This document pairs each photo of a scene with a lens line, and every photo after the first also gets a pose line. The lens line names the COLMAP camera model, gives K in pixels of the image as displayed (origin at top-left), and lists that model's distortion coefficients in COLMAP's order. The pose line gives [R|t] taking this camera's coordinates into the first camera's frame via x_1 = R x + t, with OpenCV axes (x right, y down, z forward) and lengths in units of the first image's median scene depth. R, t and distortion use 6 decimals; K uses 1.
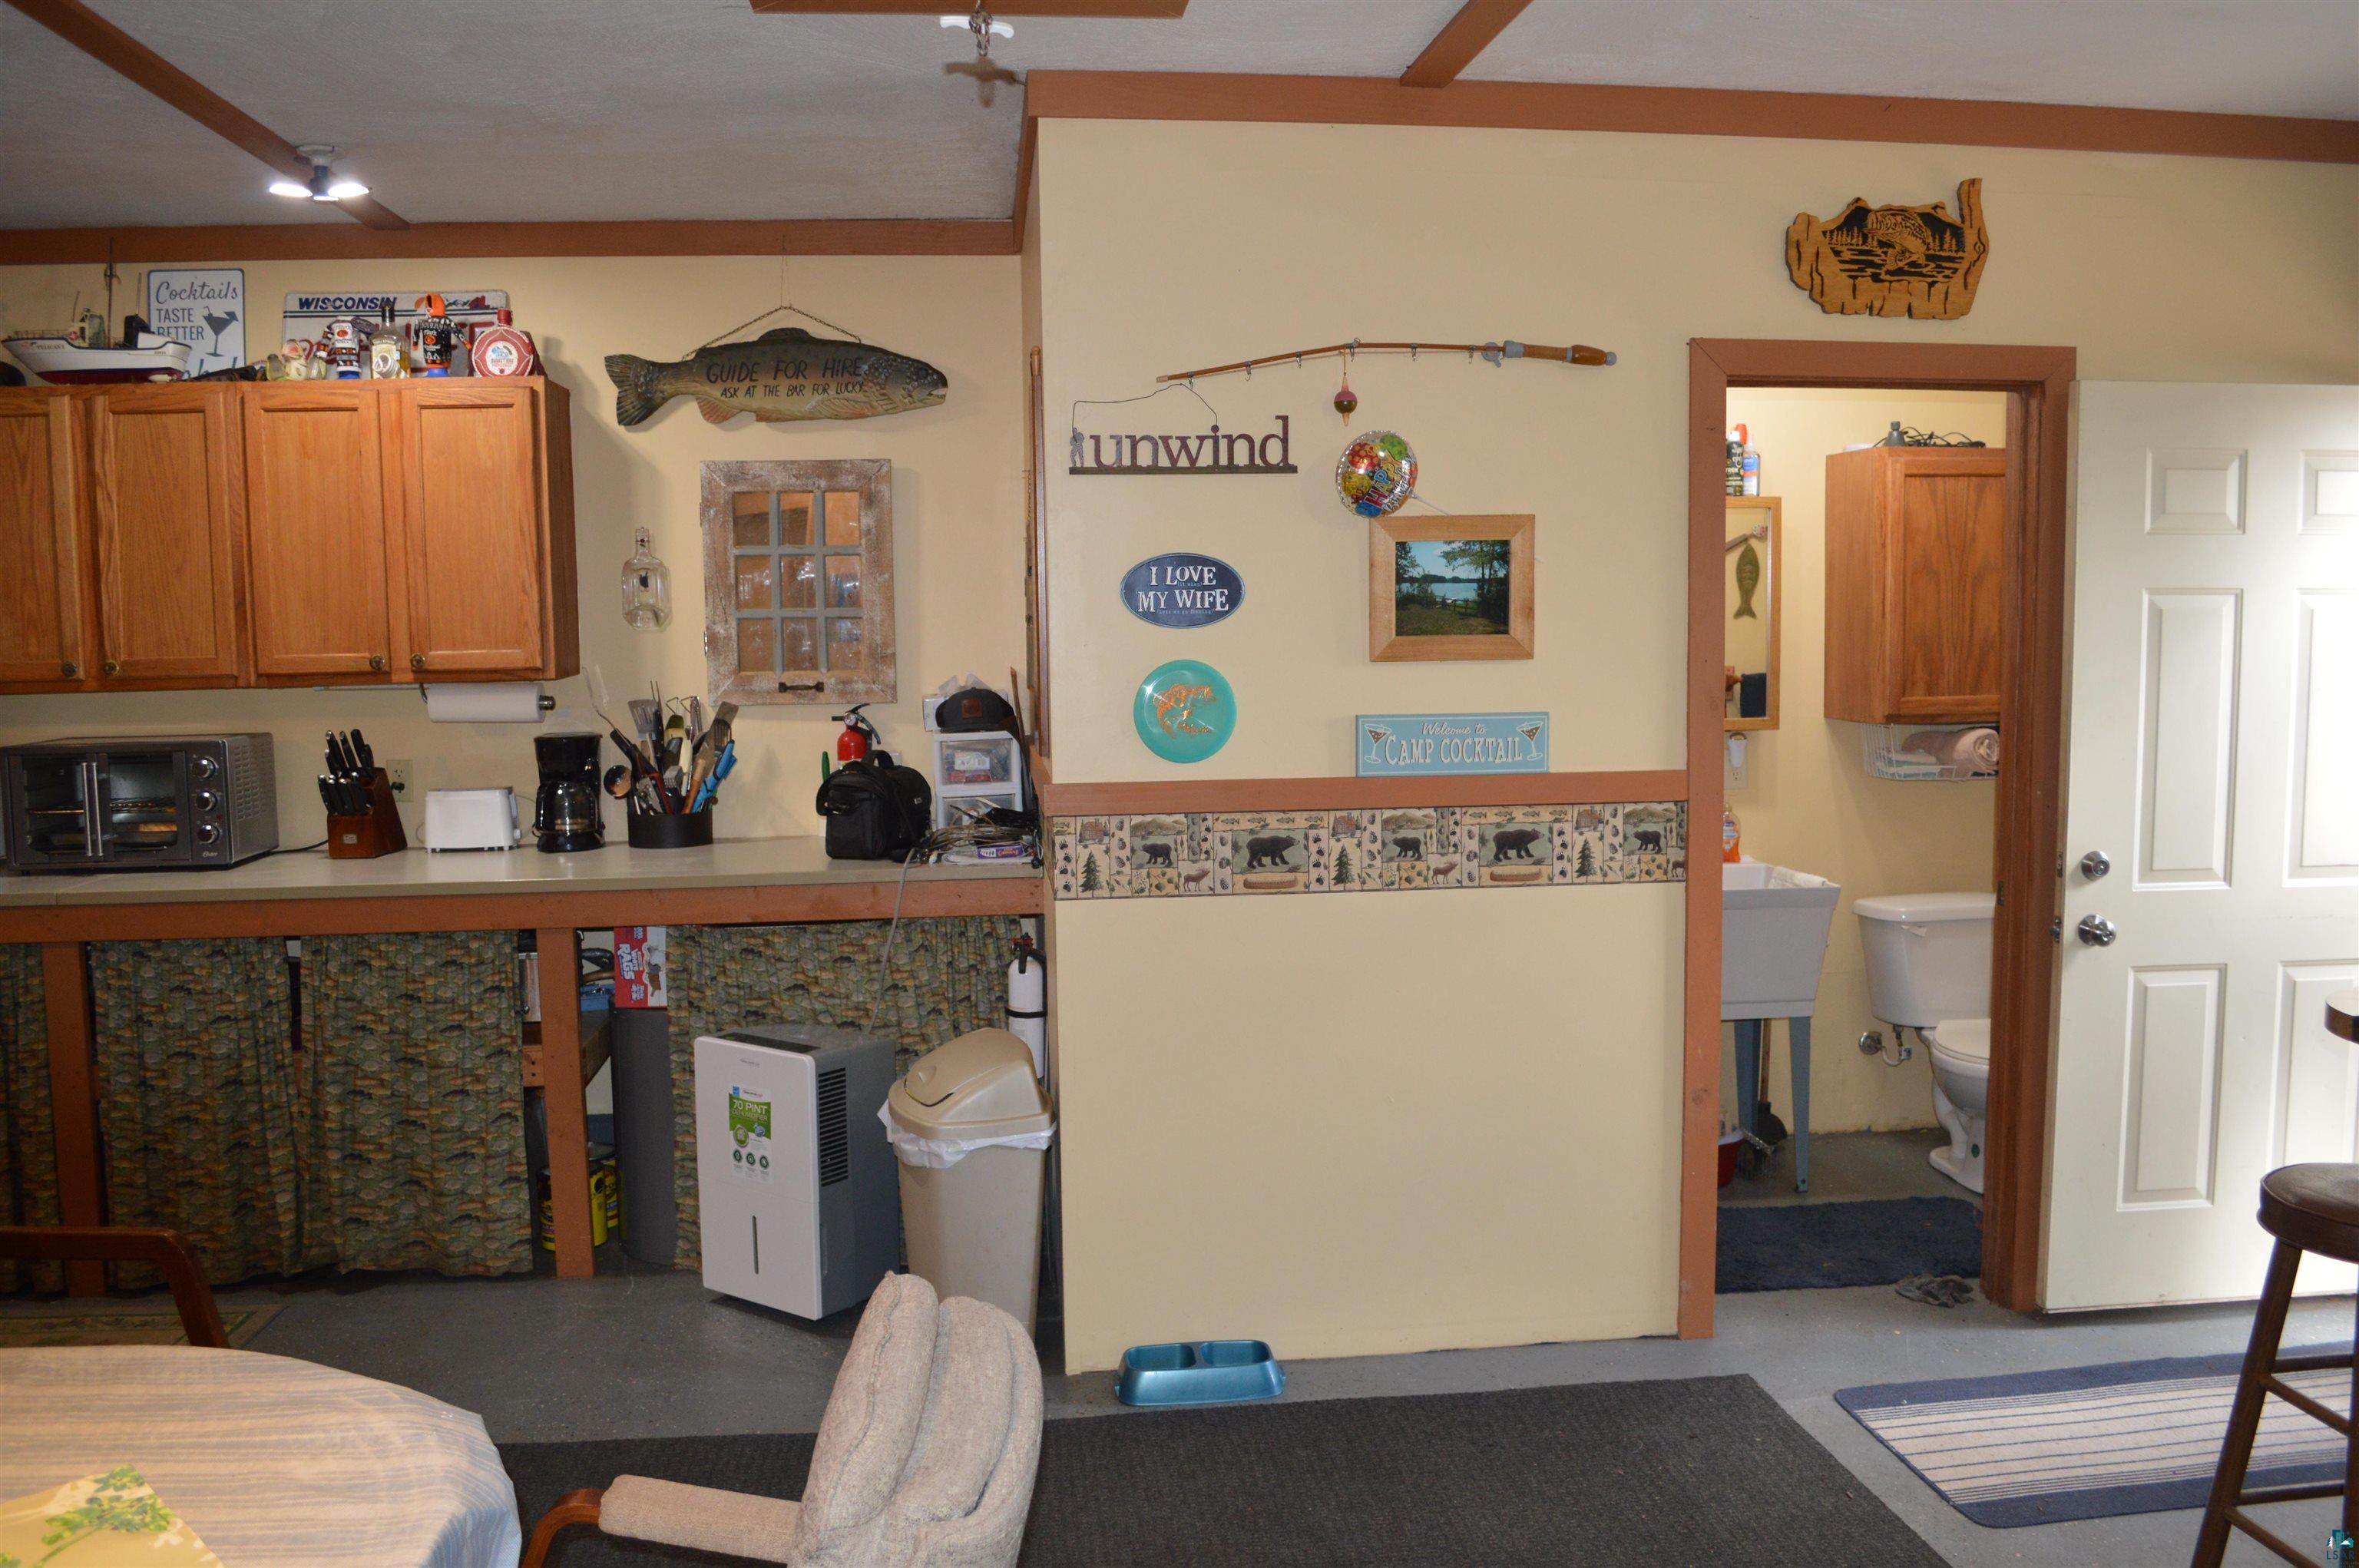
lens RADIAL K [[1884.7, 0, 1202.8], [0, 1884.7, 776.4], [0, 0, 1]] dist [-0.085112, 0.017066]
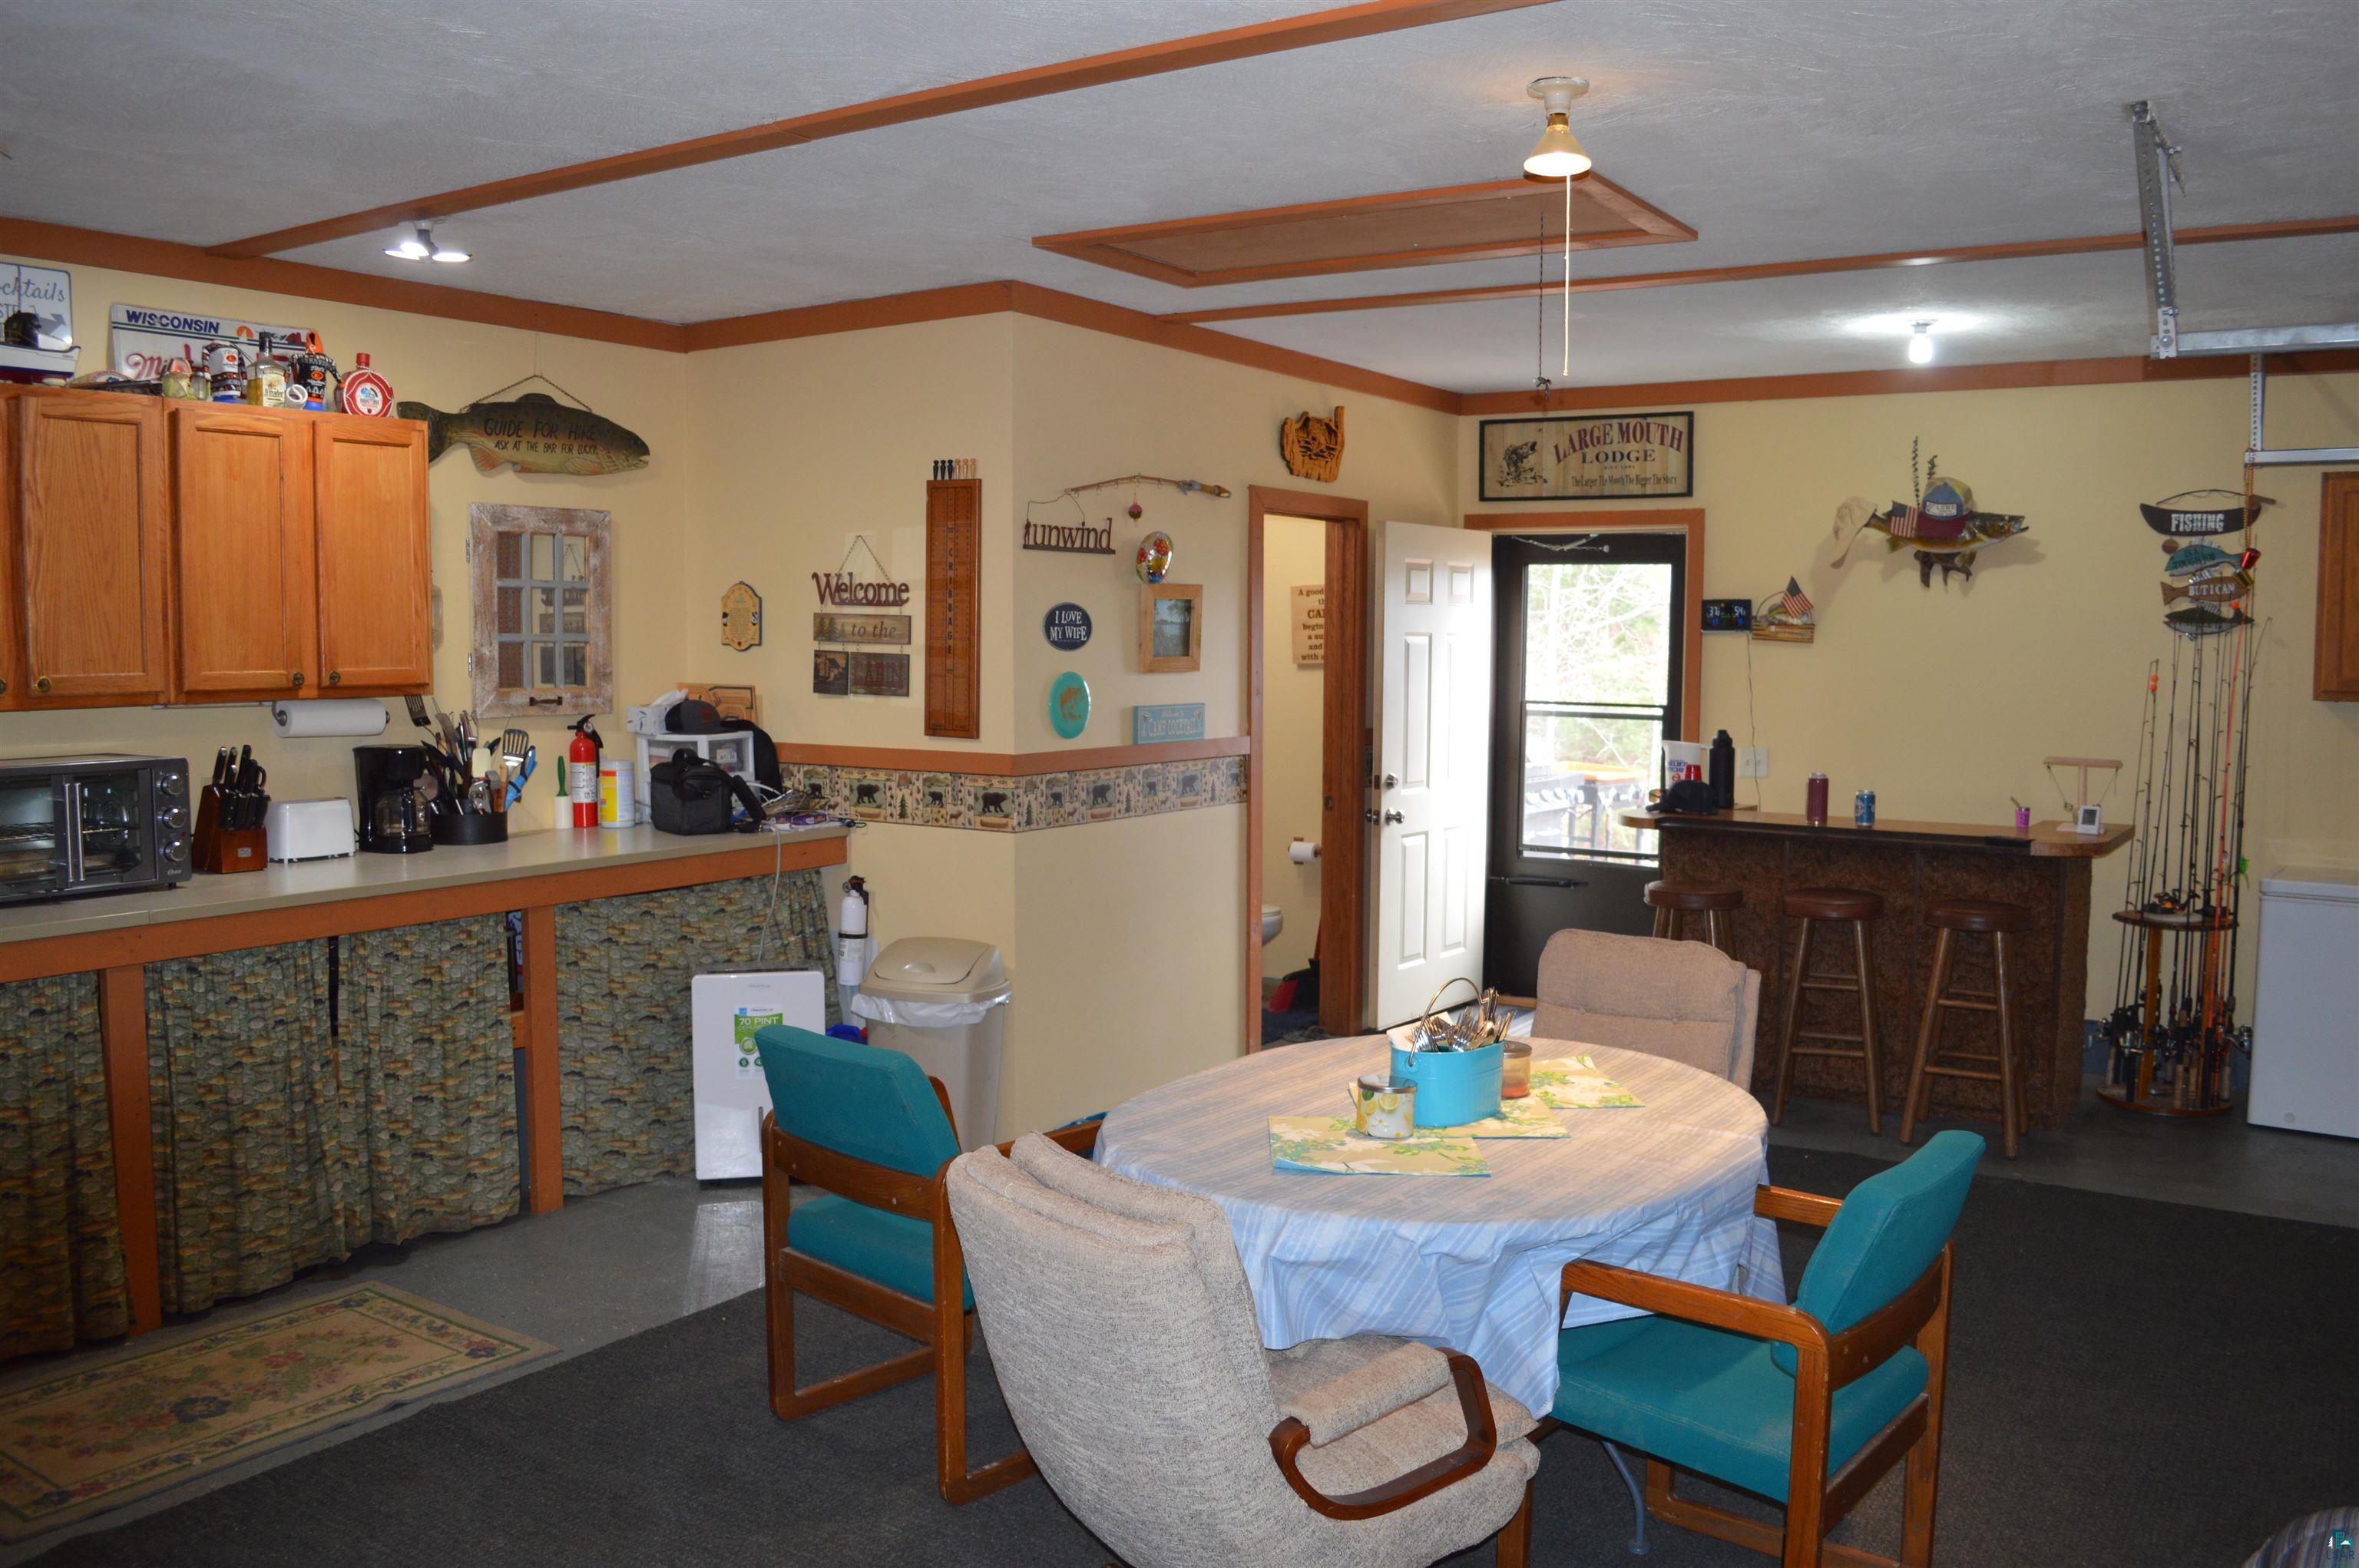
lens RADIAL K [[1884.7, 0, 1202.8], [0, 1884.7, 776.4], [0, 0, 1]] dist [-0.085112, 0.017066]
pose [[0.640687, -0.043001, 0.766597, -0.938927], [0.057365, 0.998321, 0.008056, 0.014640], [-0.765657, 0.038814, 0.642077, -0.060382]]
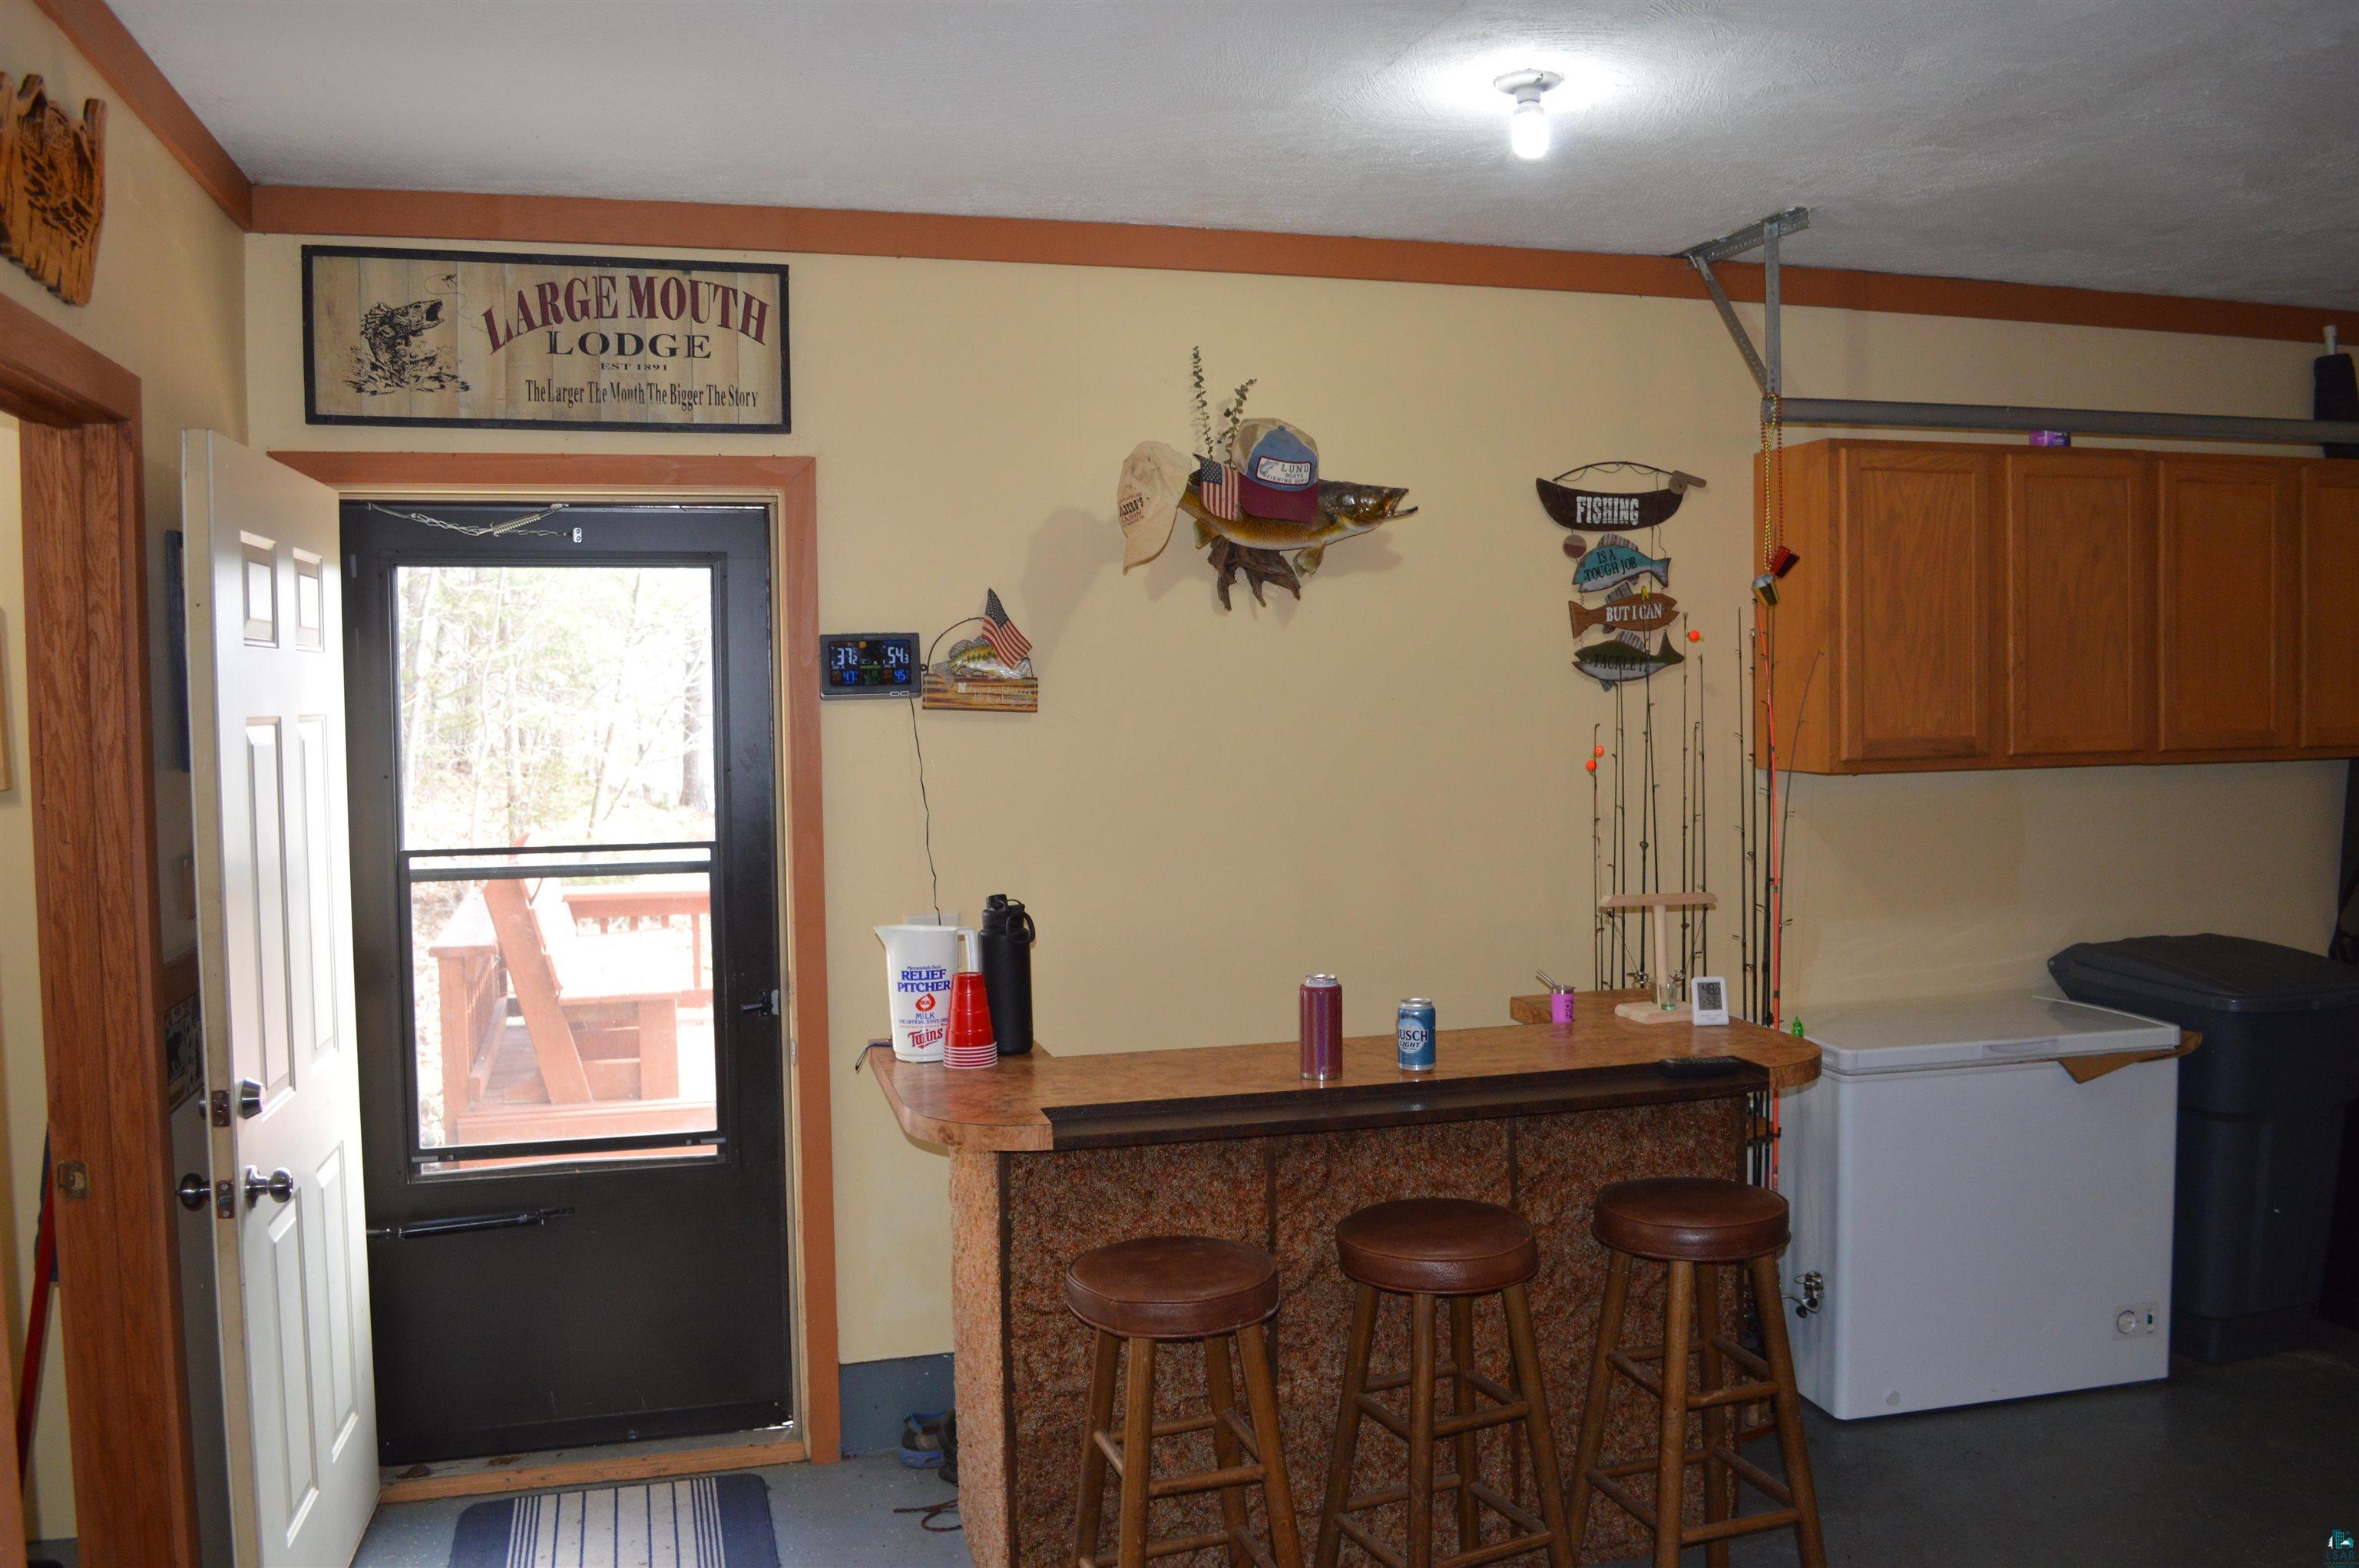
lens RADIAL K [[1884.7, 0, 1202.8], [0, 1884.7, 776.4], [0, 0, 1]] dist [-0.085112, 0.017066]
pose [[-0.163197, -0.033800, 0.986014, -0.250224], [0.108113, 0.992782, 0.051926, -0.064288], [-0.980652, 0.115075, -0.158365, 0.630077]]
